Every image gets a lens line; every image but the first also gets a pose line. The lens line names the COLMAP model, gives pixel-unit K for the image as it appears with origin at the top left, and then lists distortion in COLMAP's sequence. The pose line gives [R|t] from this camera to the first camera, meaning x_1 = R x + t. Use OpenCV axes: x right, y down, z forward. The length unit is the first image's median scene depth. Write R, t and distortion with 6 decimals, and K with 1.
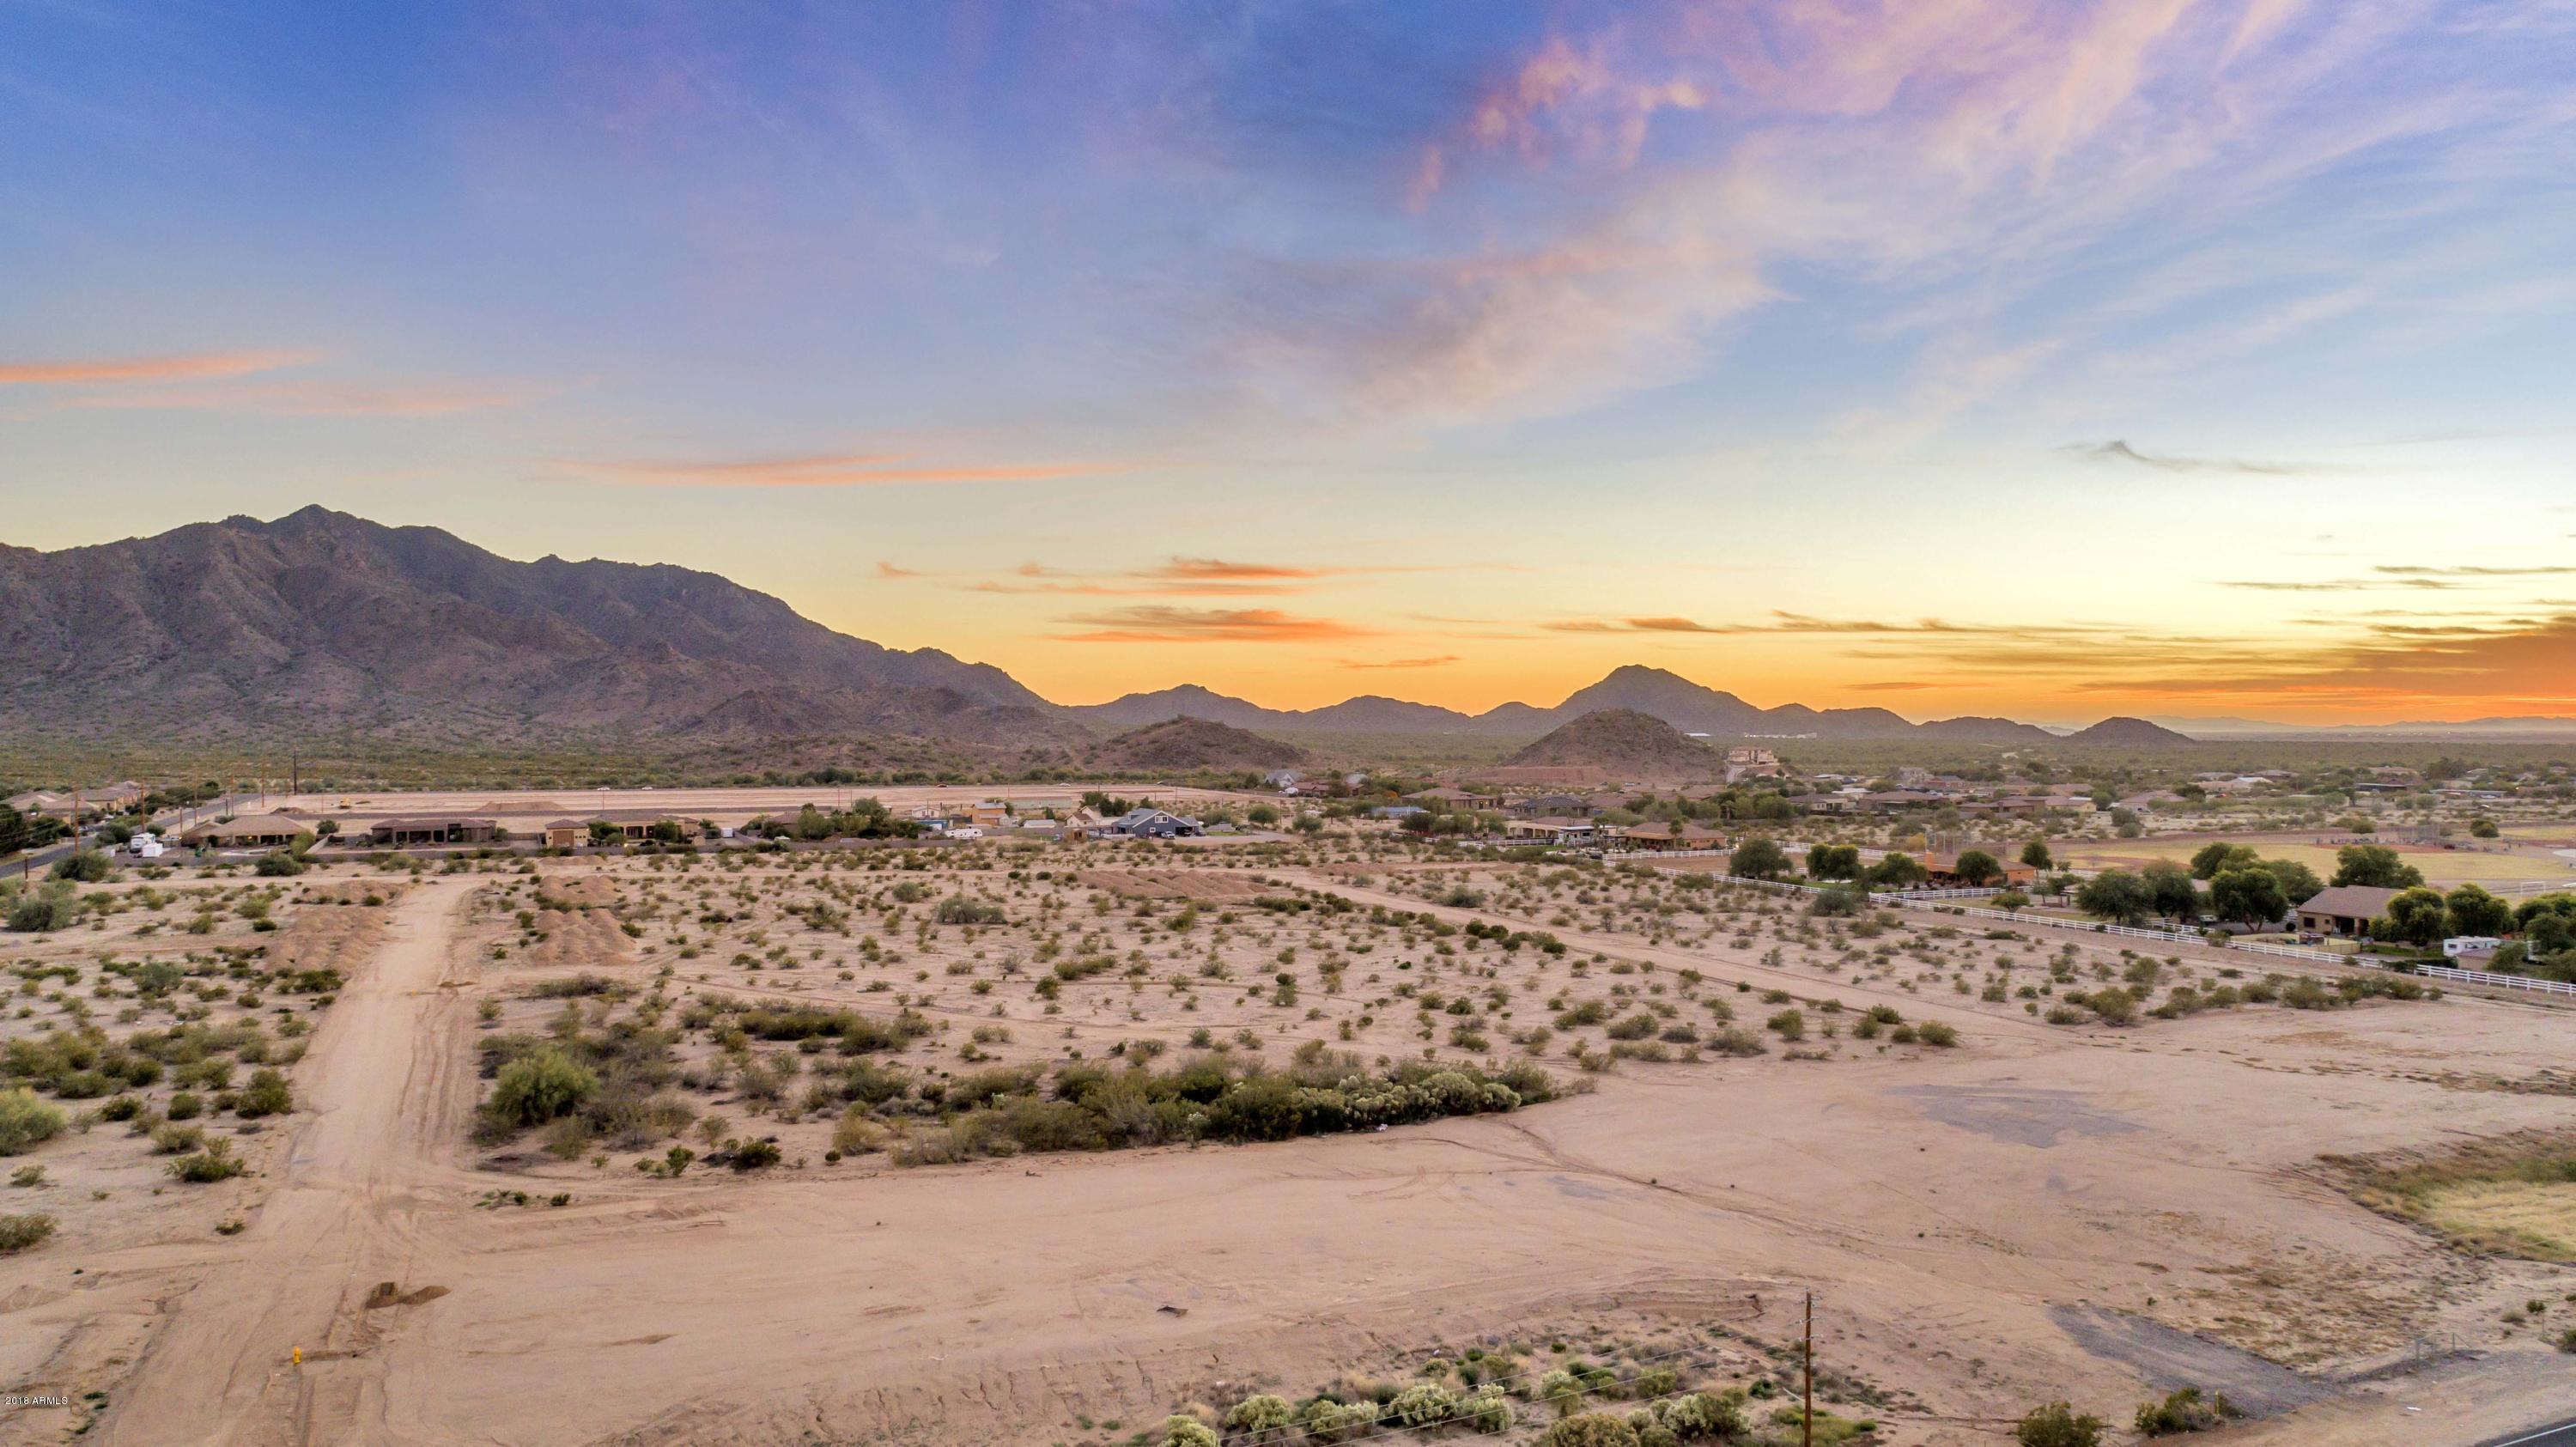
lens RADIAL K [[1743.5, 0, 1291.6], [0, 1743.5, 734.5], [0, 0, 1]] dist [-0.018020, 0.009530]
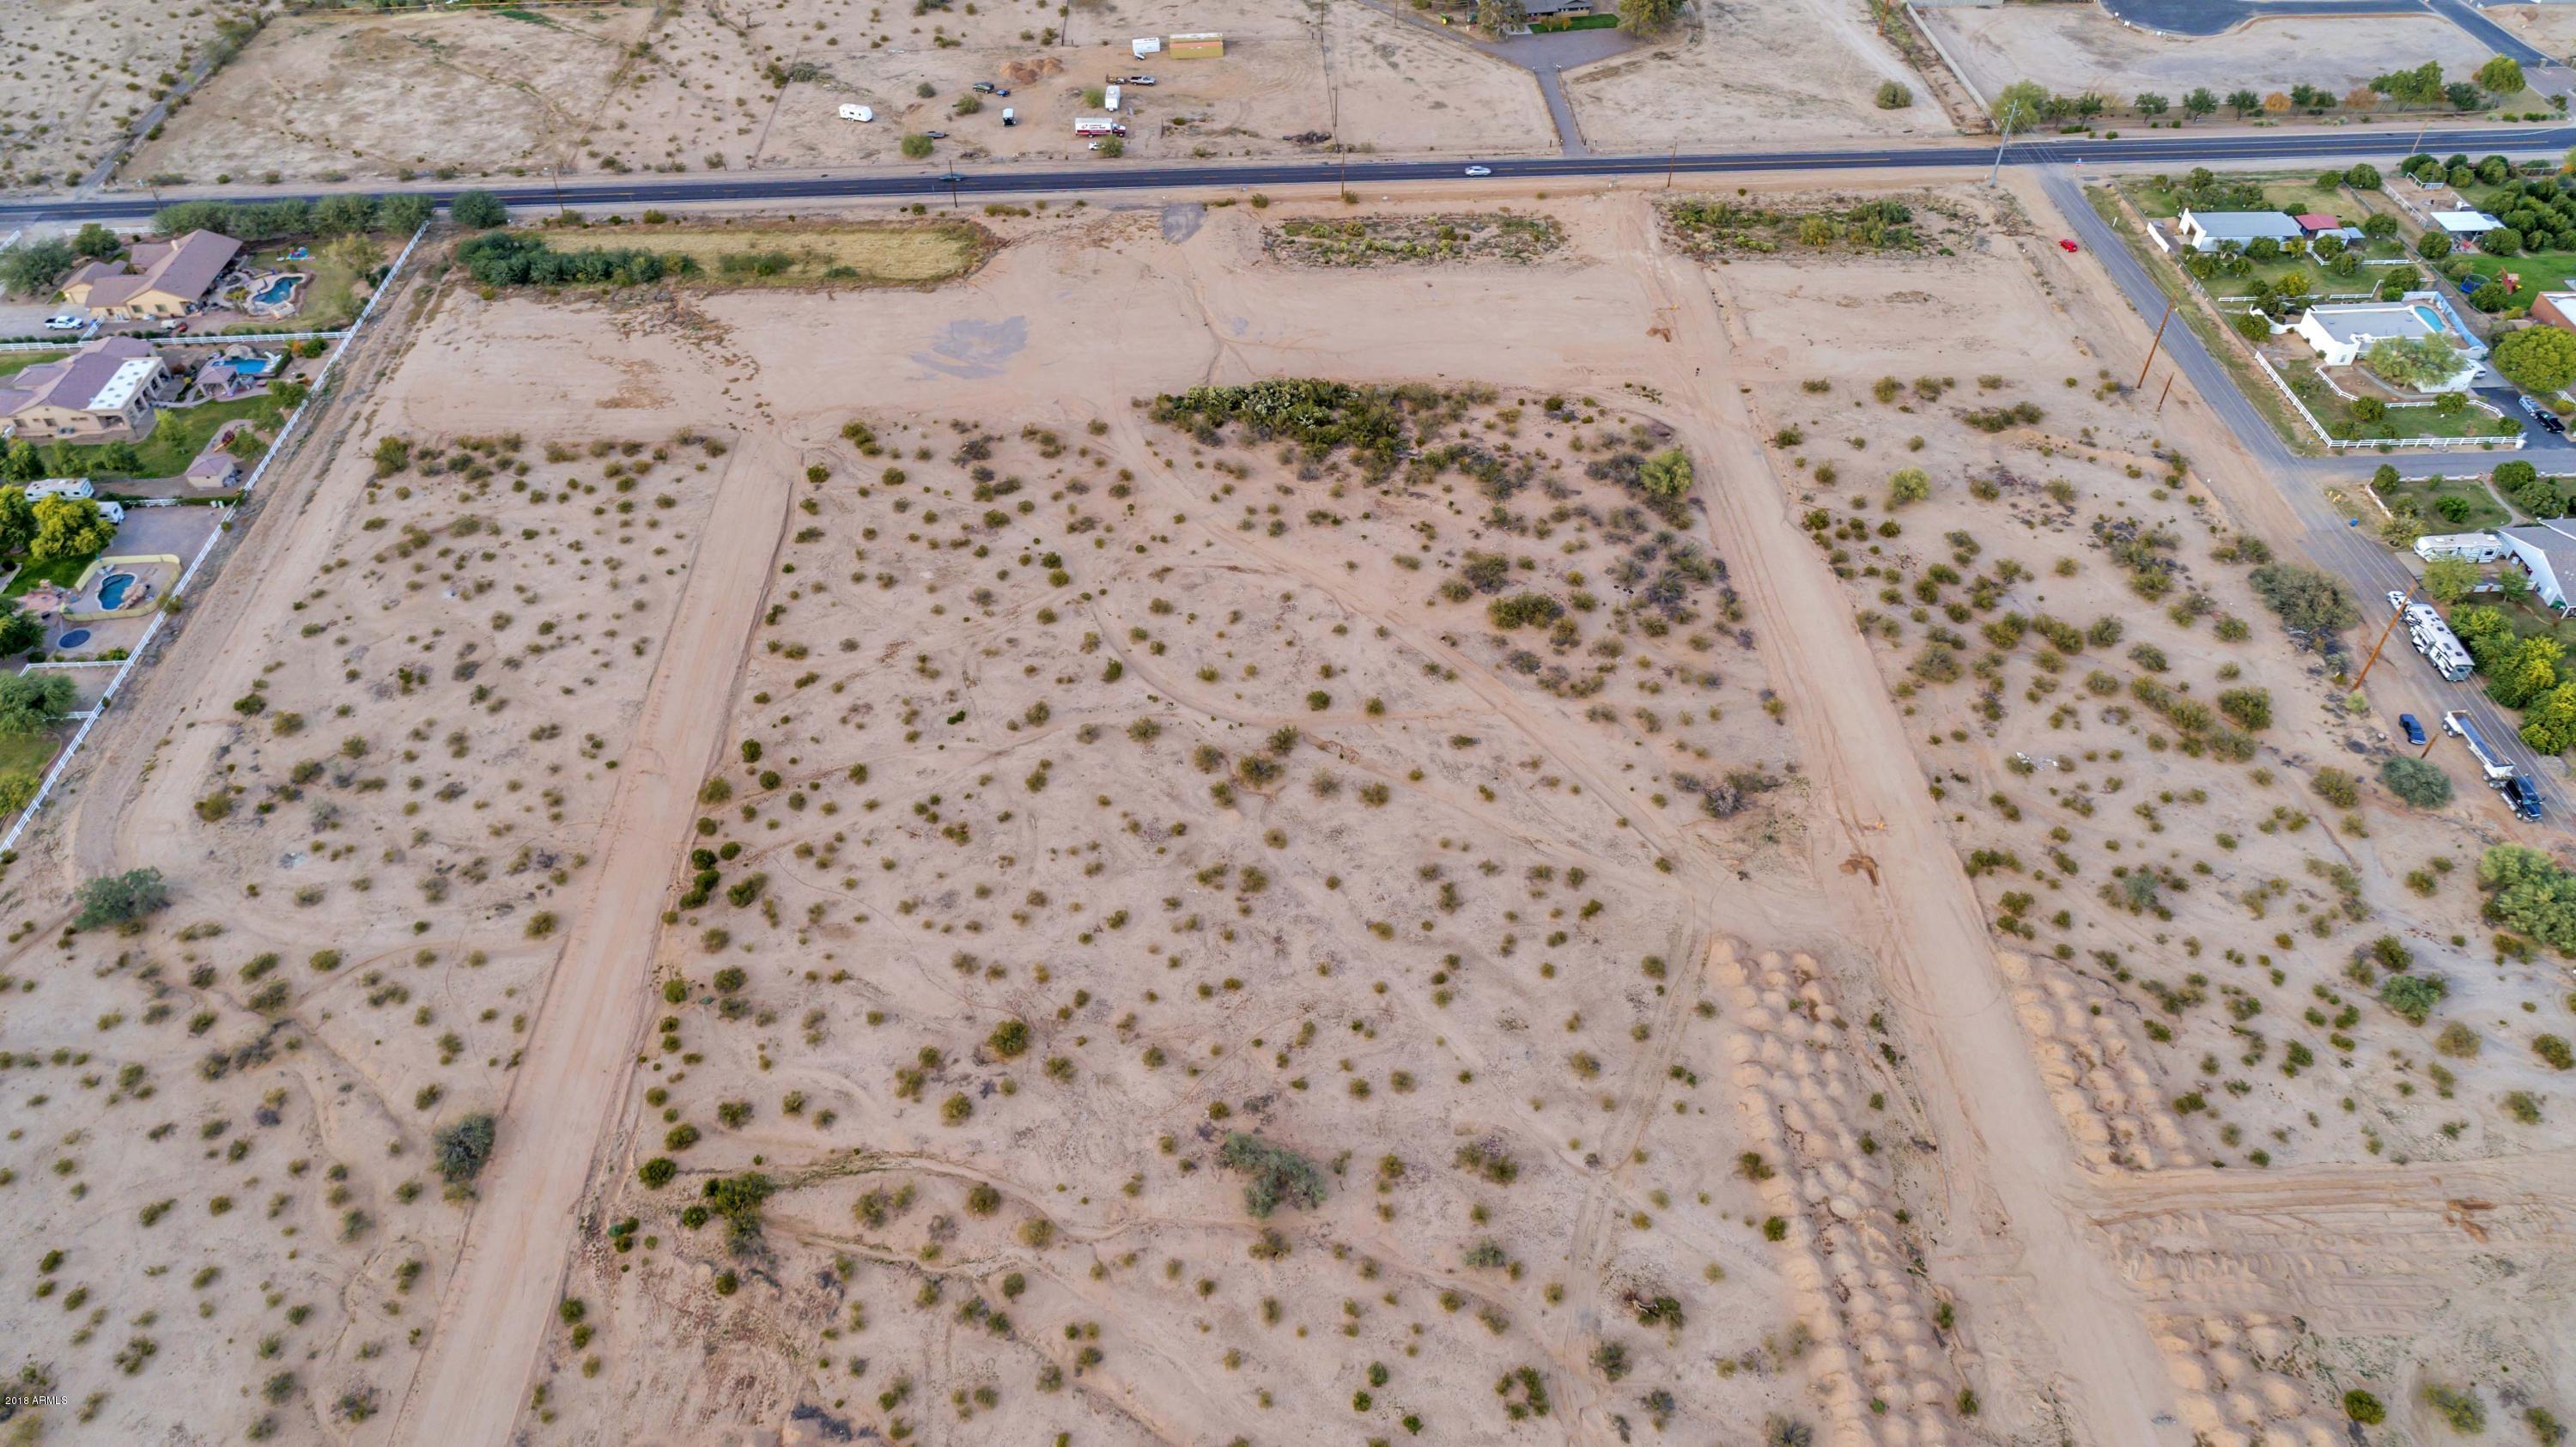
lens RADIAL K [[1743.5, 0, 1291.6], [0, 1743.5, 734.5], [0, 0, 1]] dist [-0.018020, 0.009530]
pose [[-0.927114, -0.253901, 0.275671, -0.043430], [0.009456, 0.719472, 0.694457, -0.061568], [-0.374661, 0.646448, -0.664631, 0.174674]]
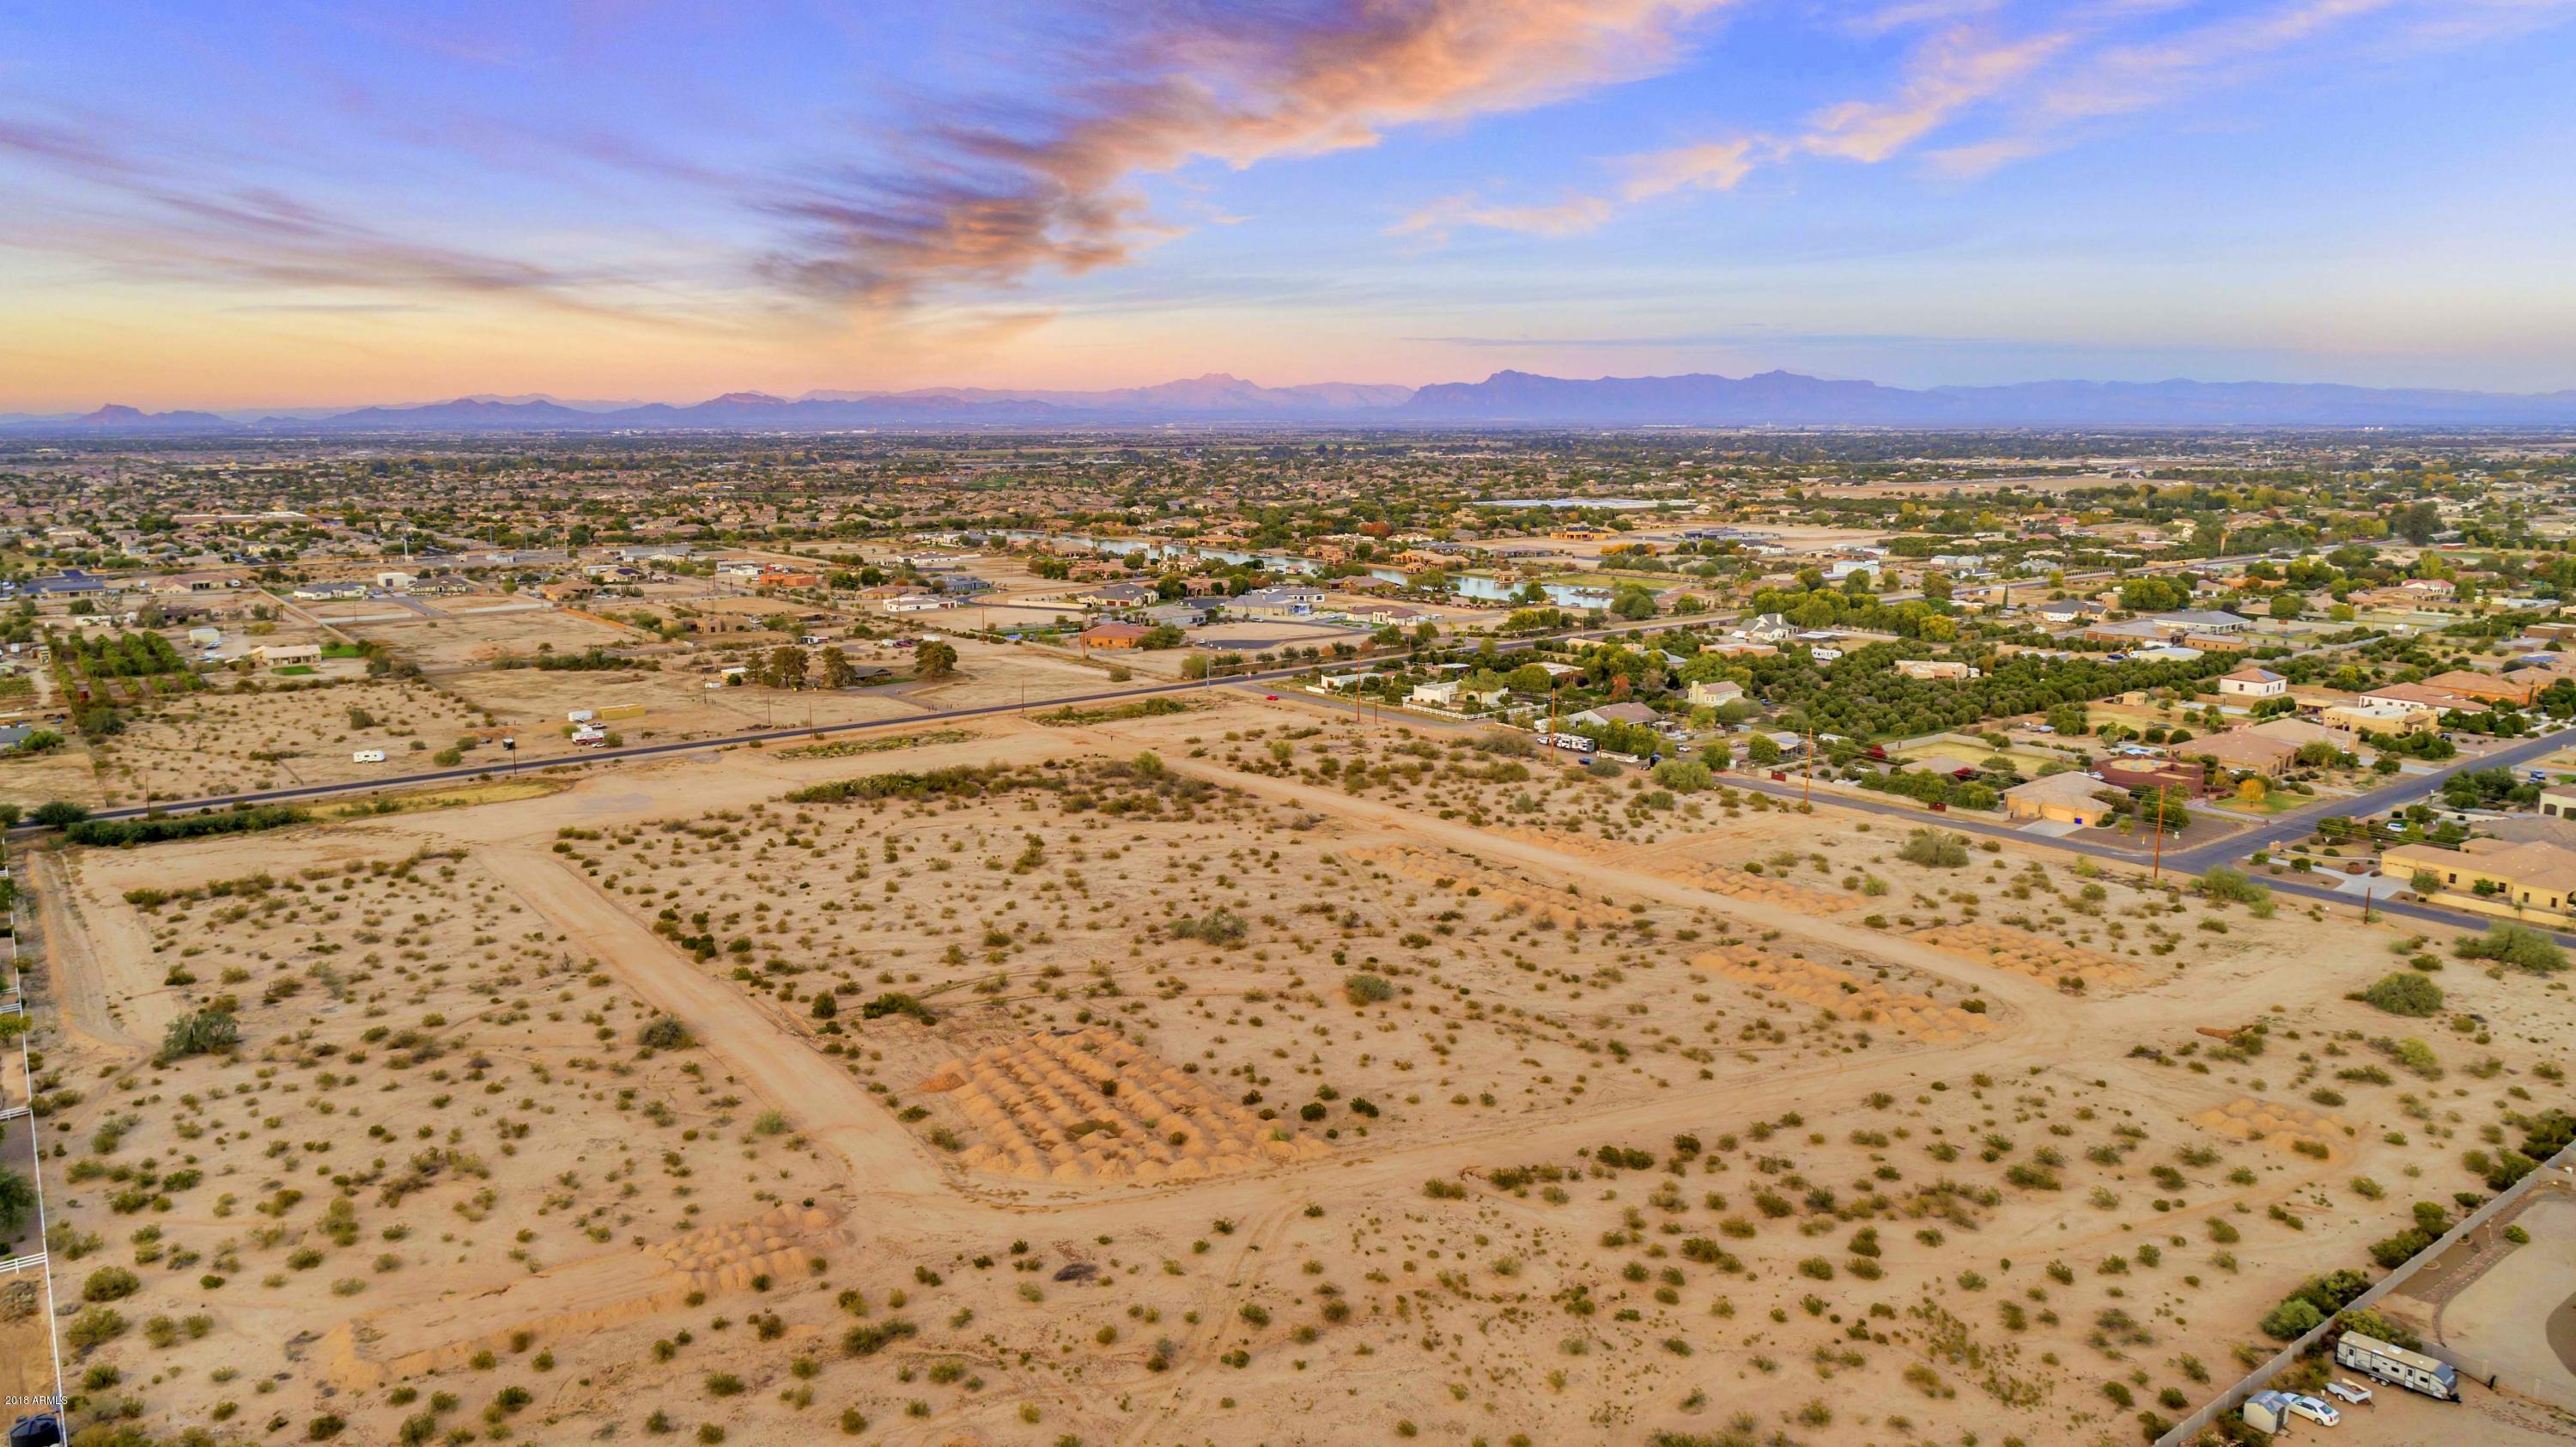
lens RADIAL K [[1743.5, 0, 1291.6], [0, 1743.5, 734.5], [0, 0, 1]] dist [-0.018020, 0.009530]
pose [[-0.975163, 0.046534, -0.216543, -0.002023], [0.005941, 0.982824, 0.184450, -0.026099], [0.221407, 0.178582, -0.958690, 0.260210]]
